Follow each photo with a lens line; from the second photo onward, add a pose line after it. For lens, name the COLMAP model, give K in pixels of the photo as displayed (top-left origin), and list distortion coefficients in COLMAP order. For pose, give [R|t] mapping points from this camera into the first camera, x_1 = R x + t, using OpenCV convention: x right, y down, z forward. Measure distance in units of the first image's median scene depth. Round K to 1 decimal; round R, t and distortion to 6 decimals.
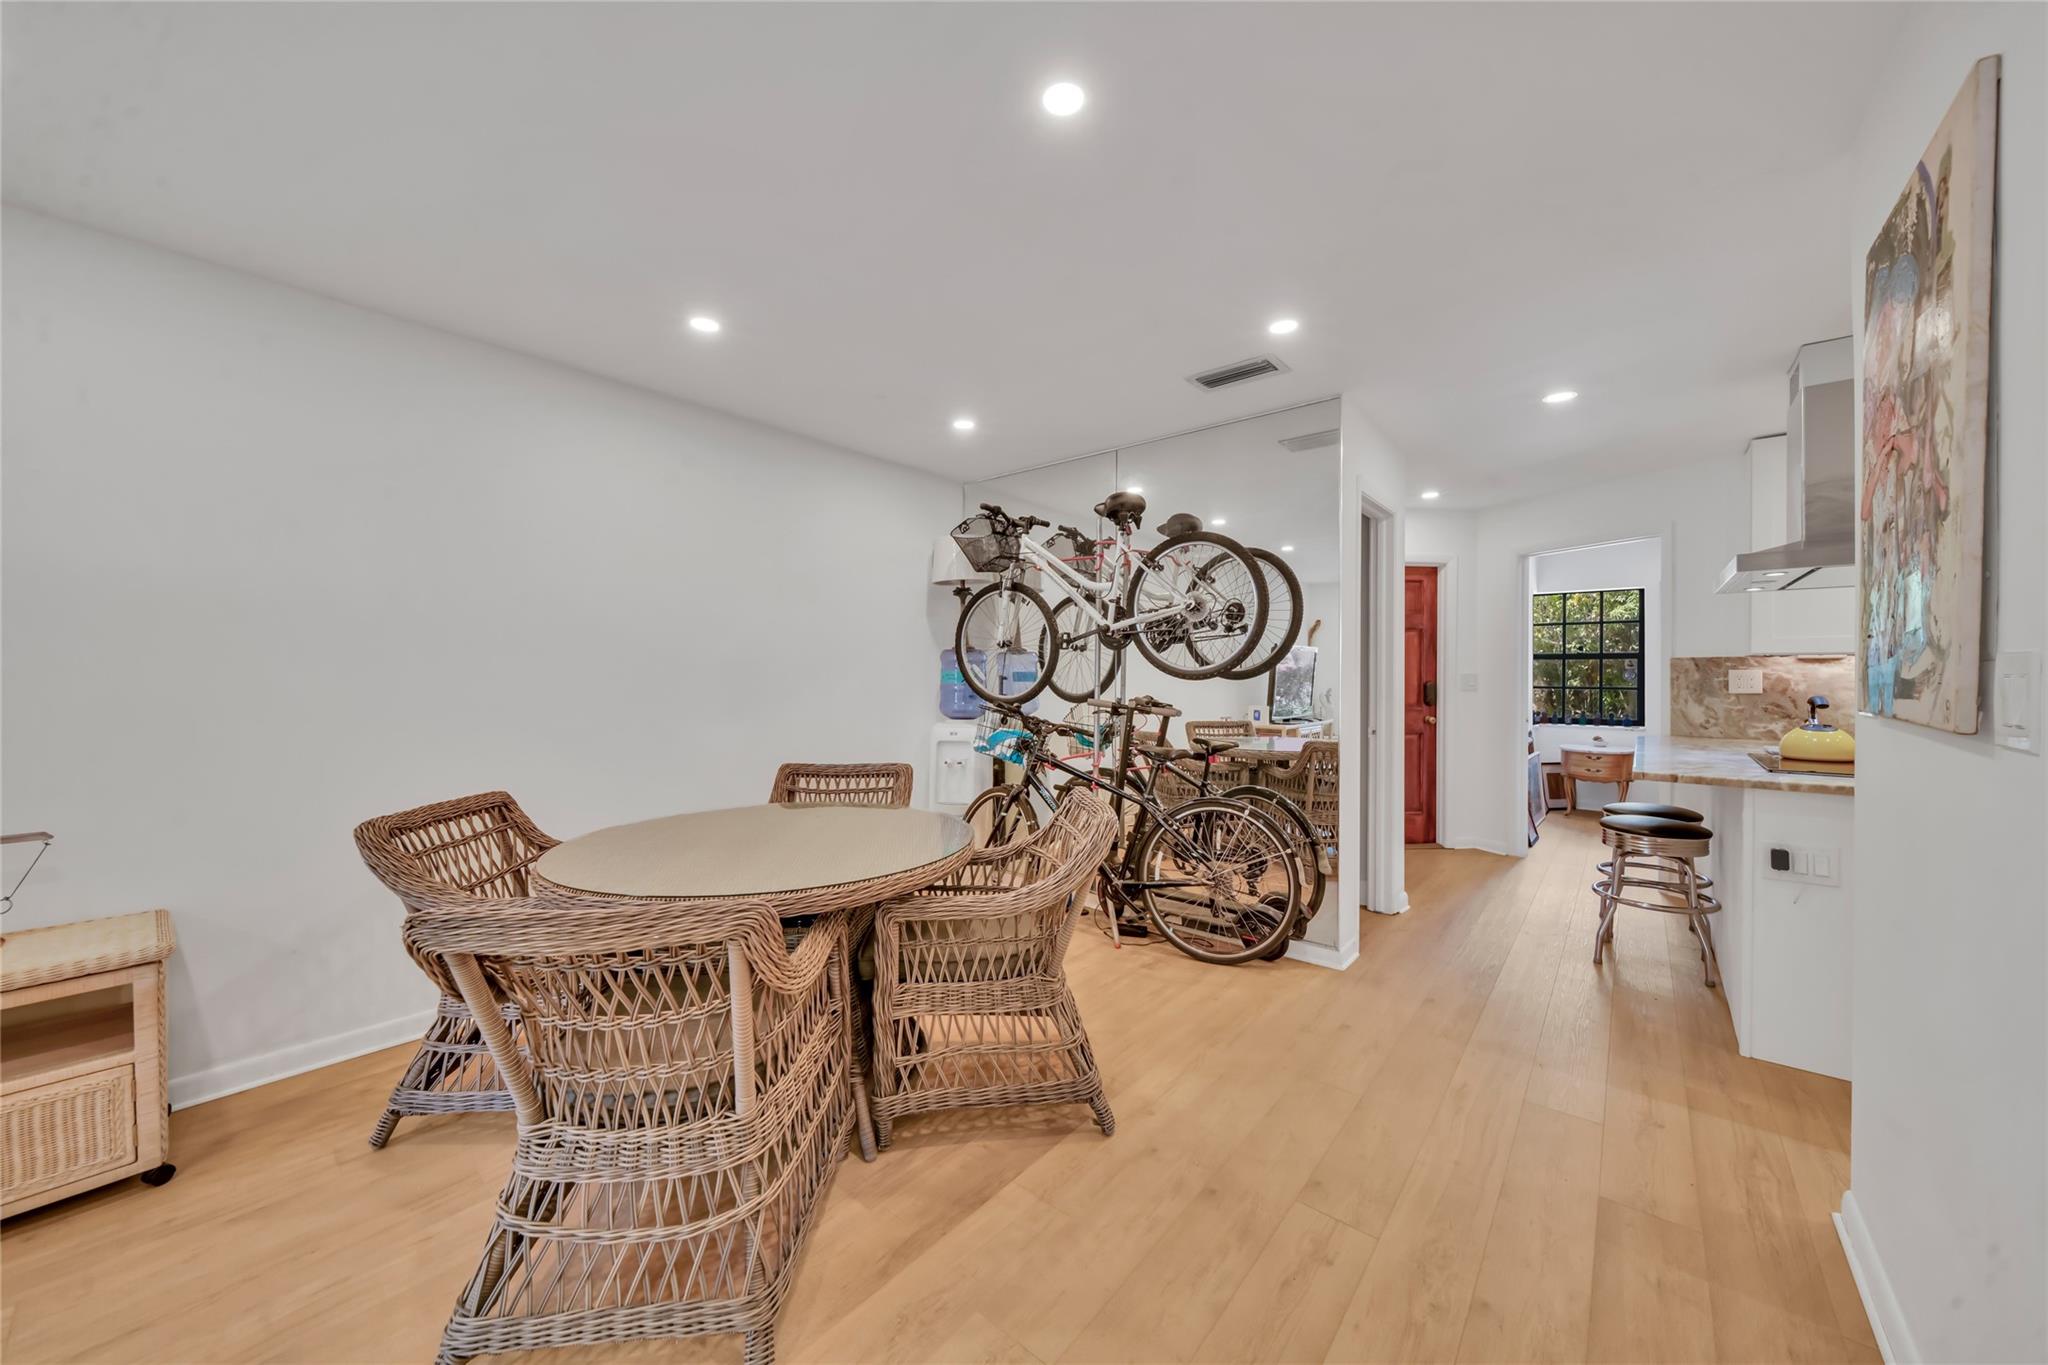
lens RADIAL K [[717.2, 0, 1026.5], [0, 717.2, 681.2], [0, 0, 1]] dist [-0.001801, -0.001238]
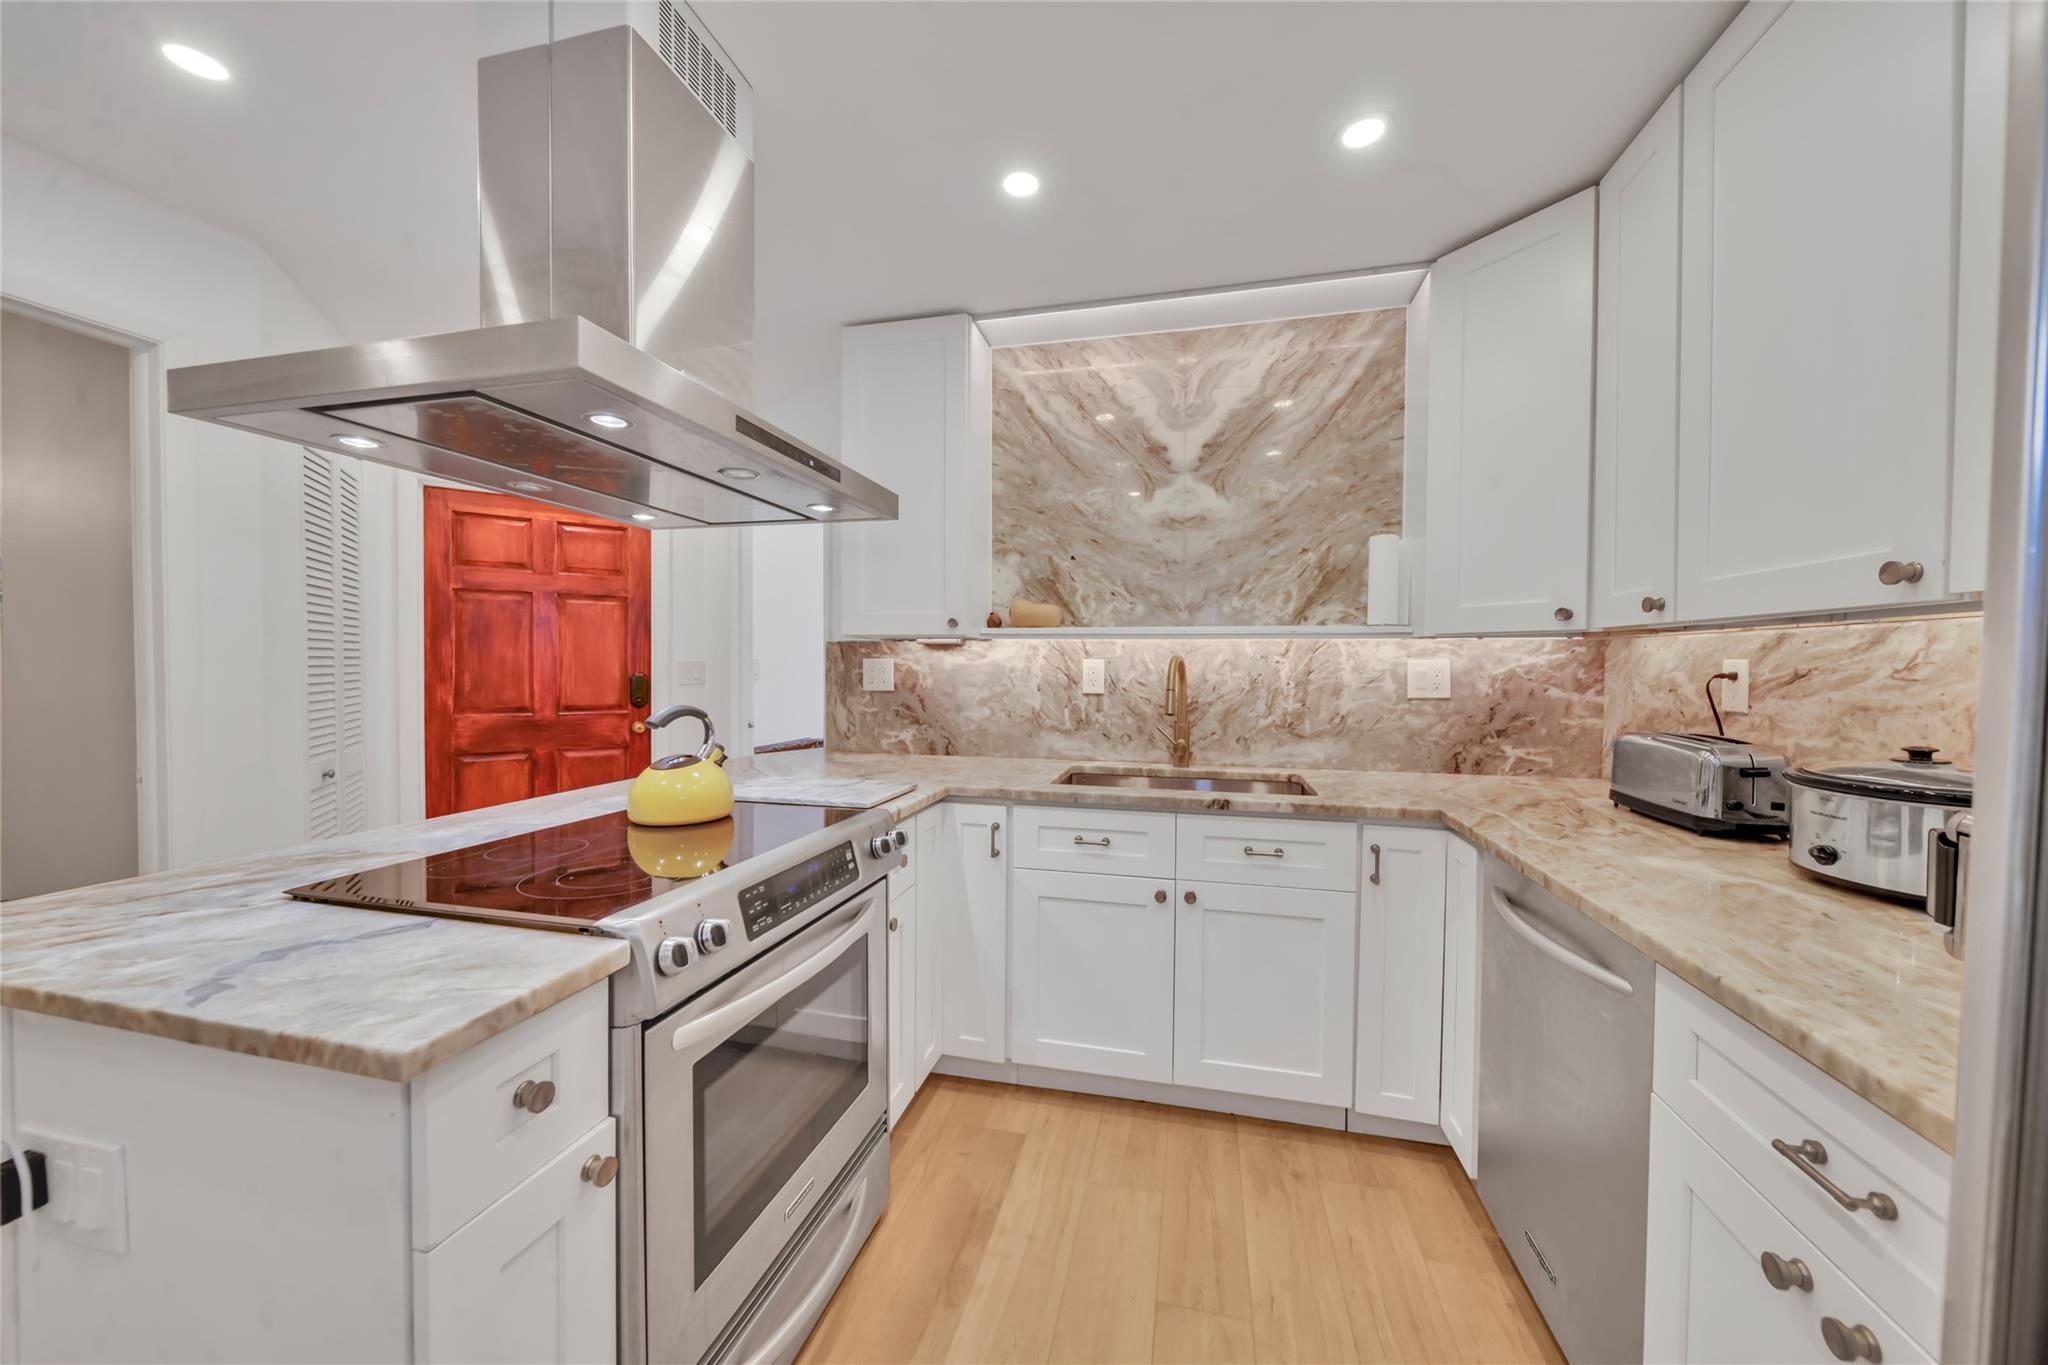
lens RADIAL K [[717.2, 0, 1030.4], [0, 717.2, 680.0], [0, 0, 1]] dist [-0.001801, -0.001238]
pose [[0.888523, -0.004160, 0.458812, 0.801564], [-0.002268, 0.999907, 0.013458, -0.004070], [-0.458826, -0.012998, 0.888431, 0.274449]]
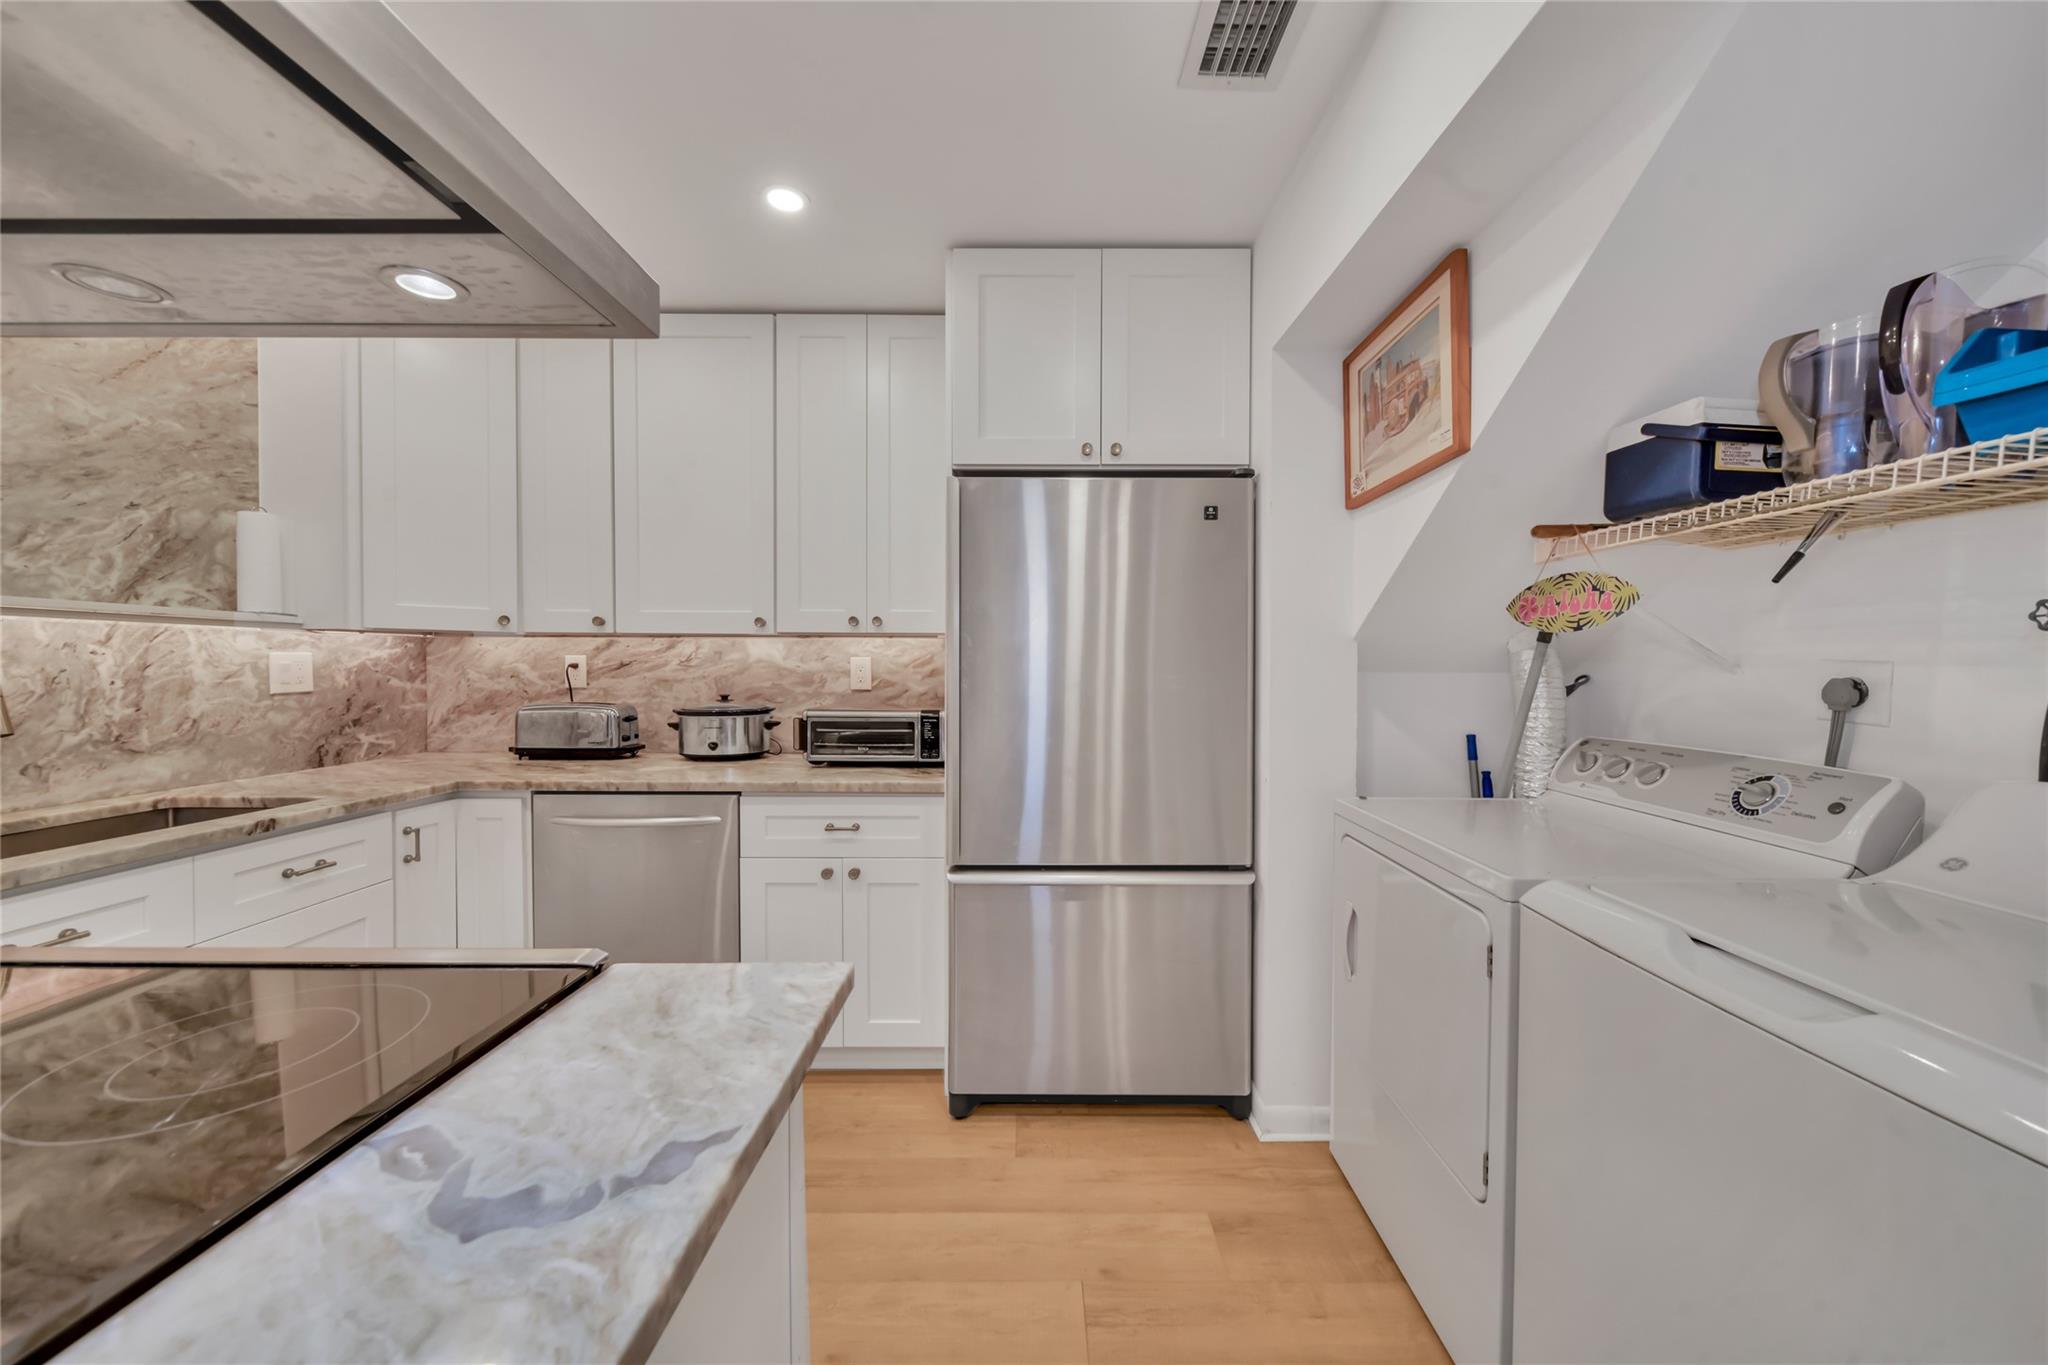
lens RADIAL K [[717.2, 0, 1031.1], [0, 717.2, 678.8], [0, 0, 1]] dist [-0.001801, -0.001238]
pose [[-0.650712, -0.014306, 0.759190, 0.554348], [0.005655, 0.999703, 0.023685, -0.002648], [-0.759304, 0.019706, -0.650438, 0.585030]]
